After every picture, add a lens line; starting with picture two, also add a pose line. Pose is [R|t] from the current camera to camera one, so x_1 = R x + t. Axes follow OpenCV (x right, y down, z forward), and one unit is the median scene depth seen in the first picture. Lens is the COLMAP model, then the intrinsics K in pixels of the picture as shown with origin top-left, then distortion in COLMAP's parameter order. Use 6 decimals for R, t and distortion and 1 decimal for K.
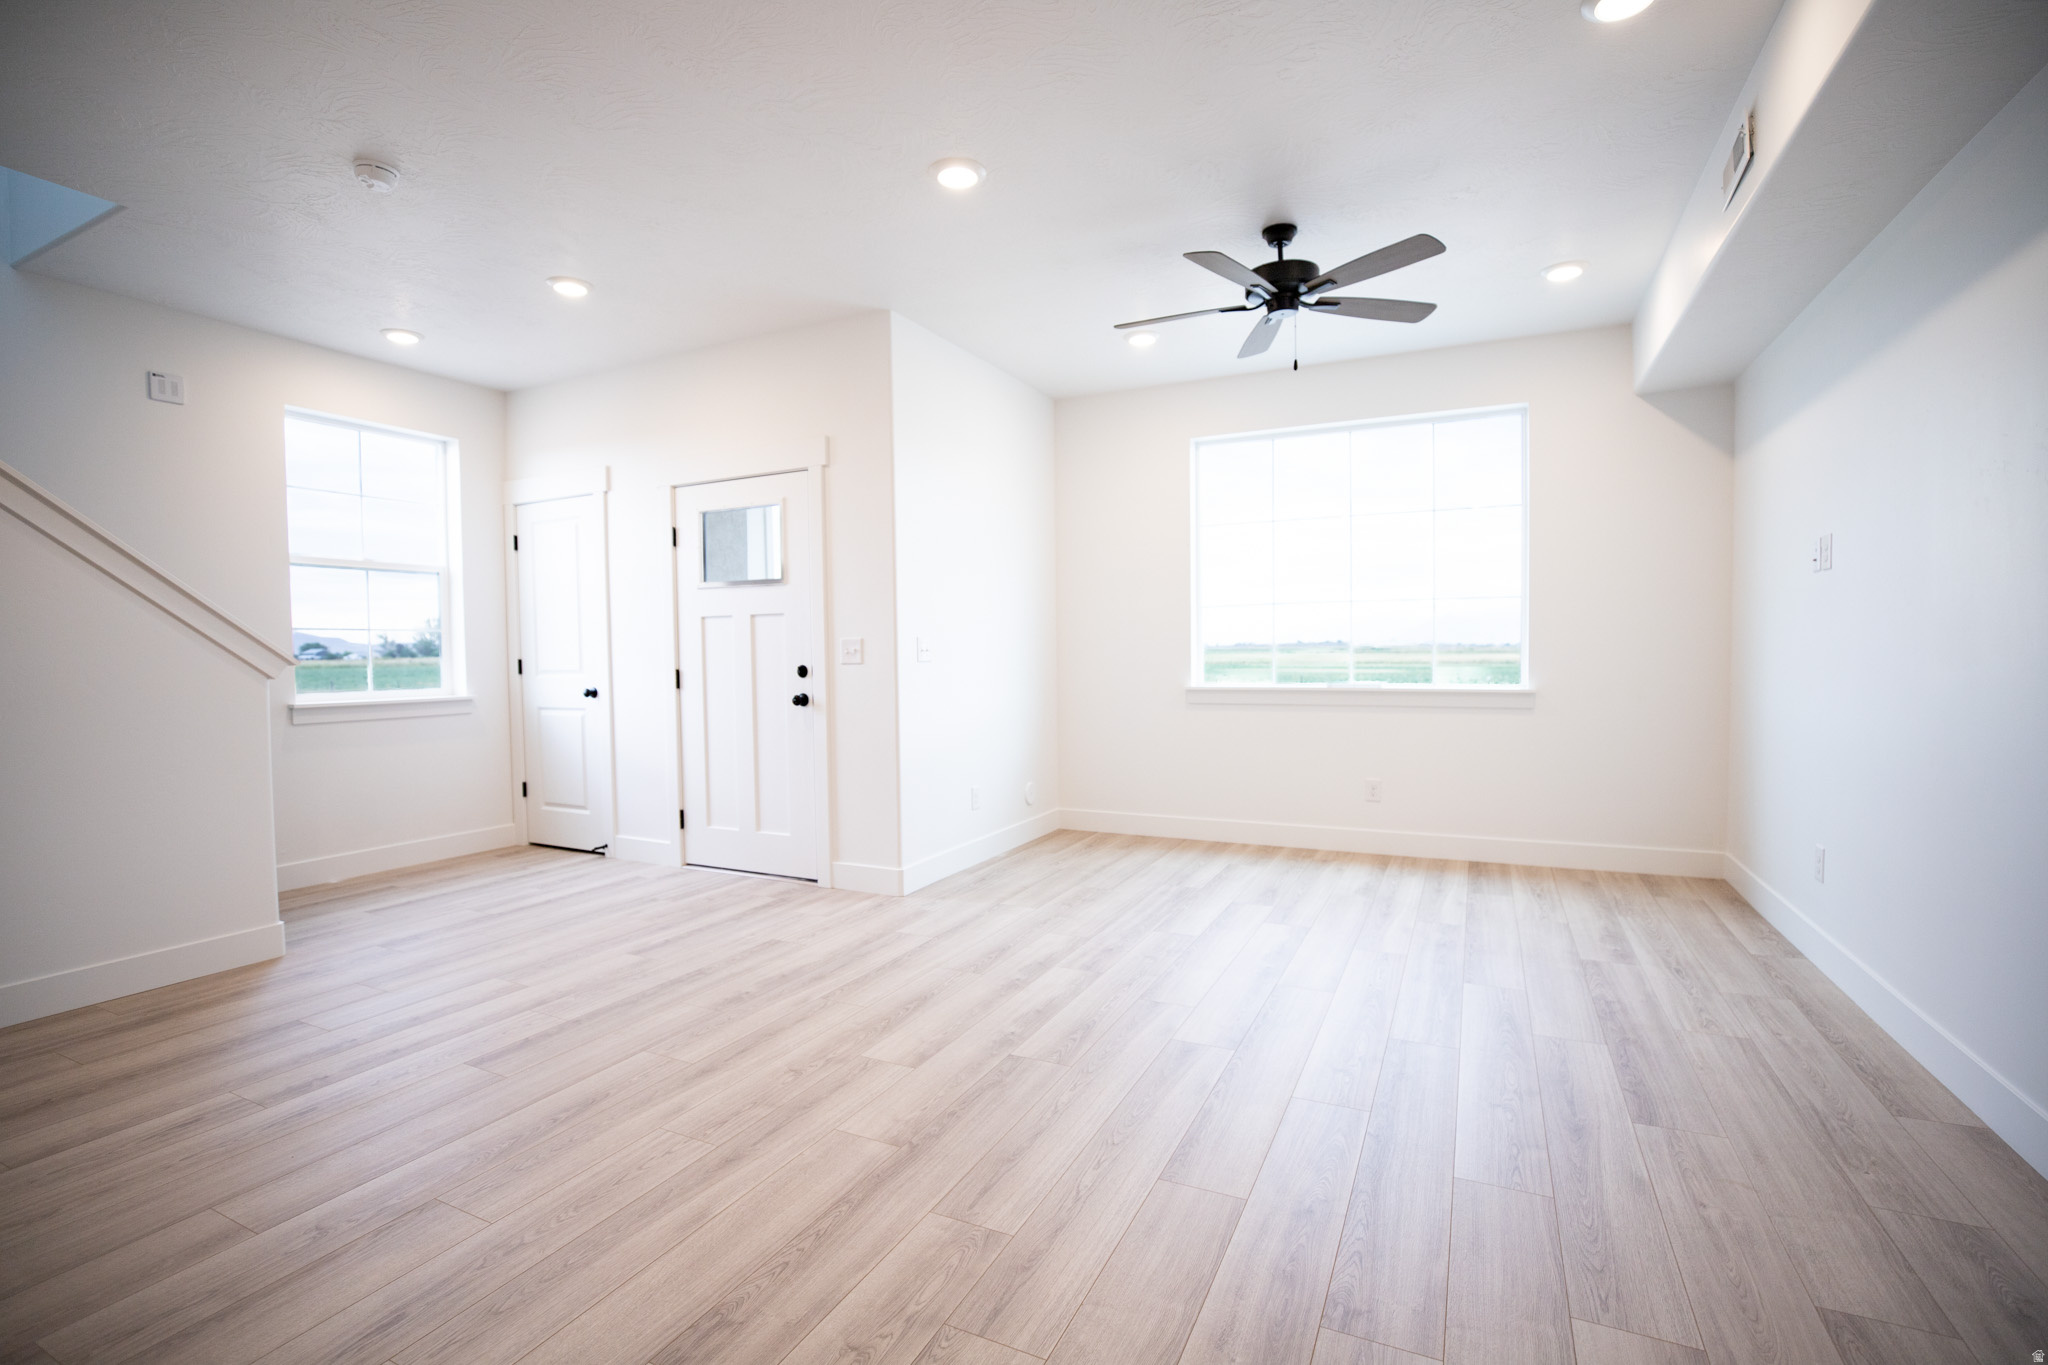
lens RADIAL K [[925.1, 0, 1022.8], [0, 925.1, 678.3], [0, 0, 1]] dist [-0.031409, 0.004961]
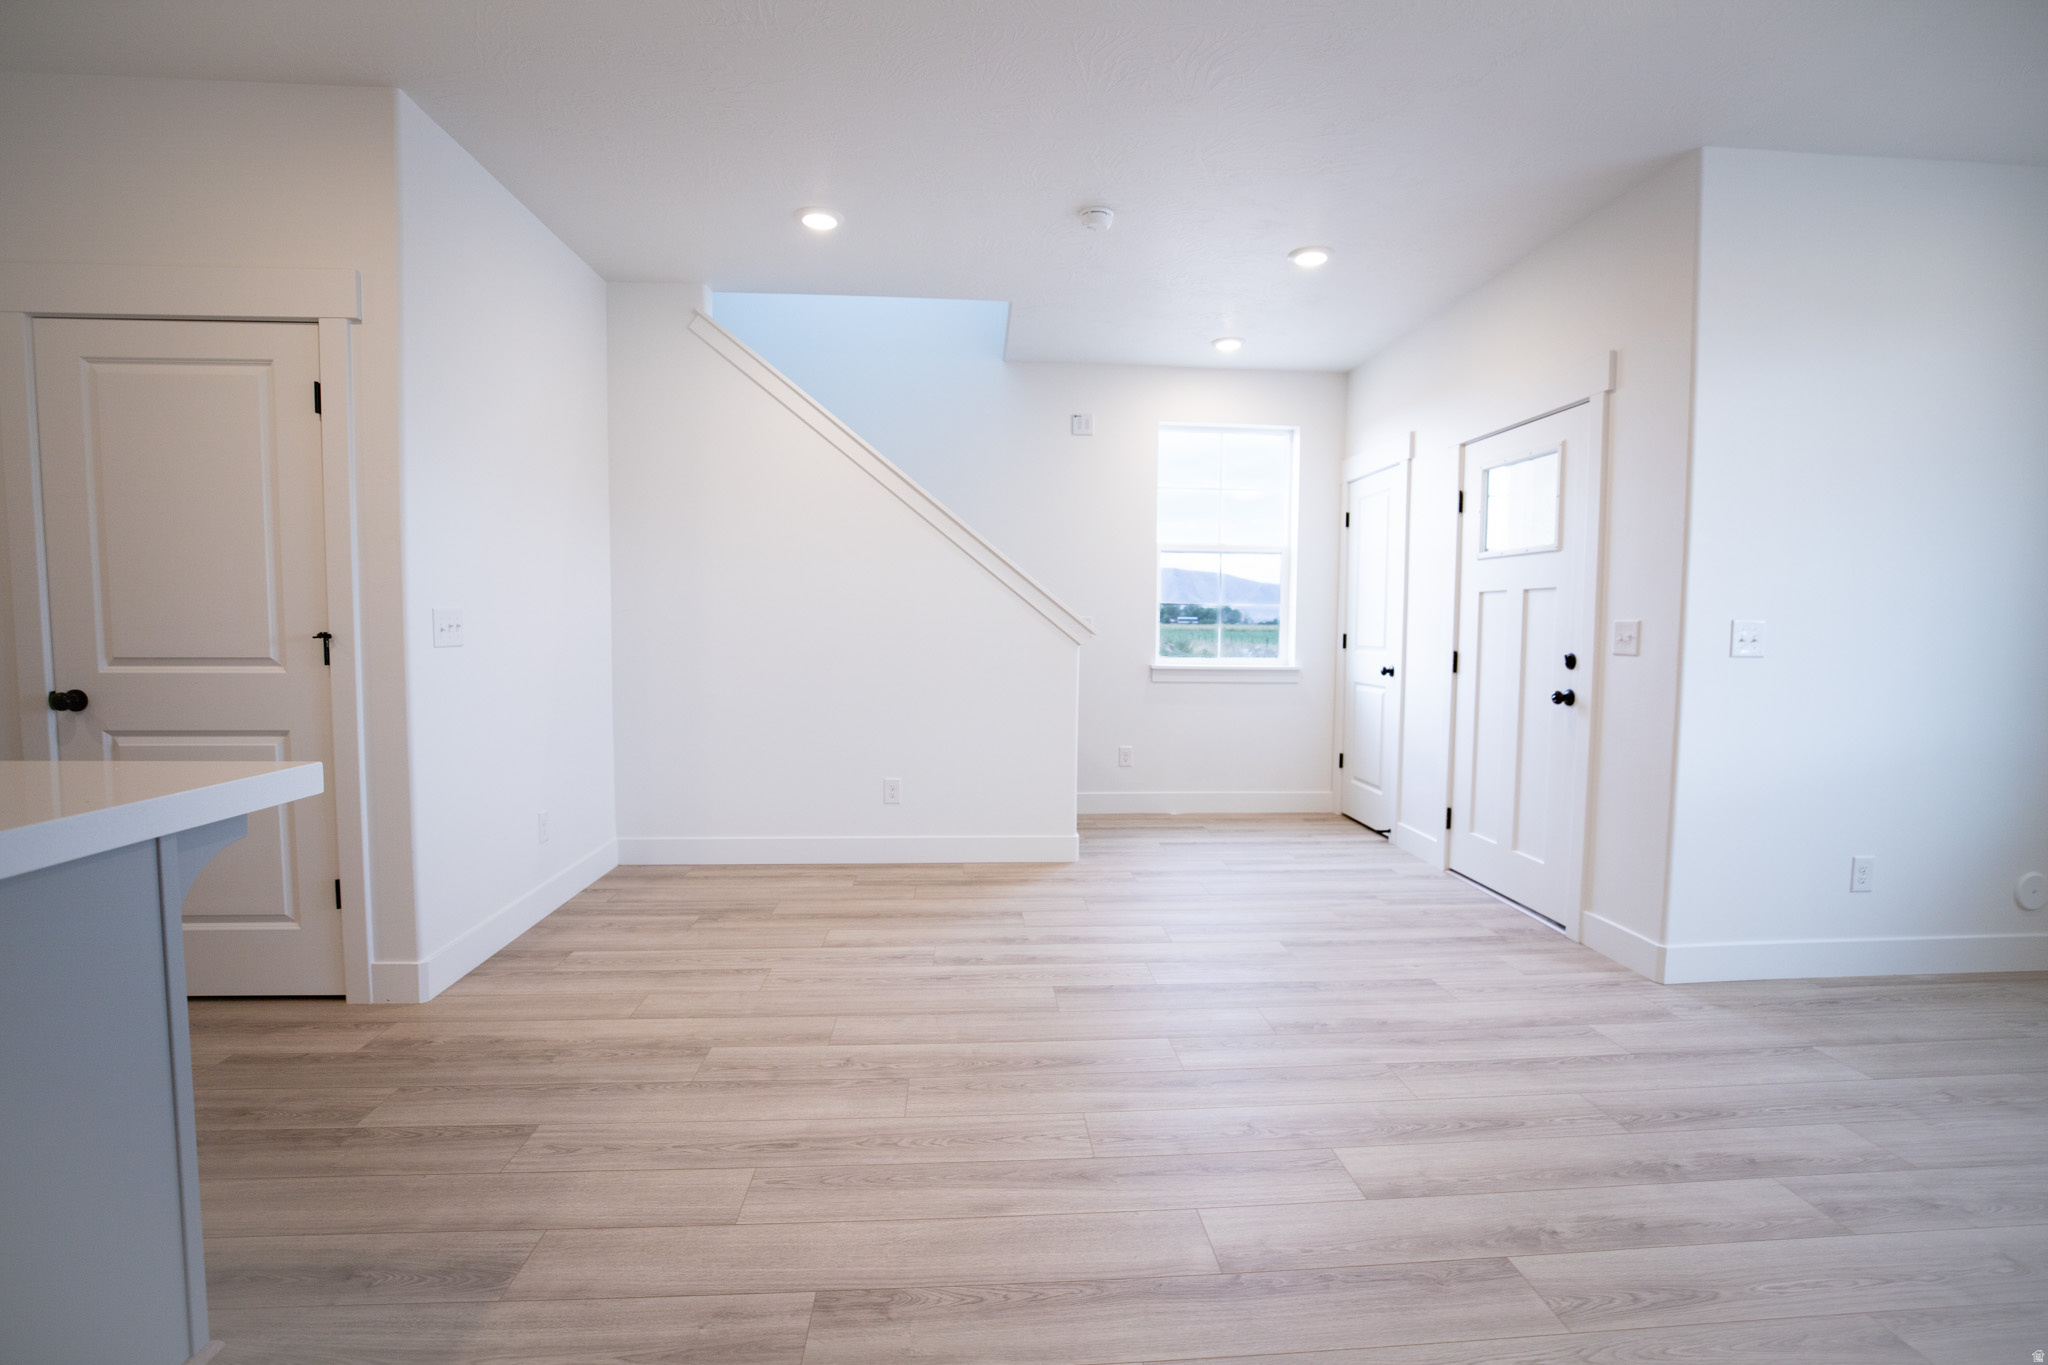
lens RADIAL K [[925.1, 0, 1024.1], [0, 925.1, 680.6], [0, 0, 1]] dist [-0.031409, 0.004961]
pose [[0.513279, 0.071676, -0.855224, 0.195171], [-0.041154, 0.997416, 0.058893, -0.018432], [0.857235, 0.004968, 0.514902, 0.208001]]
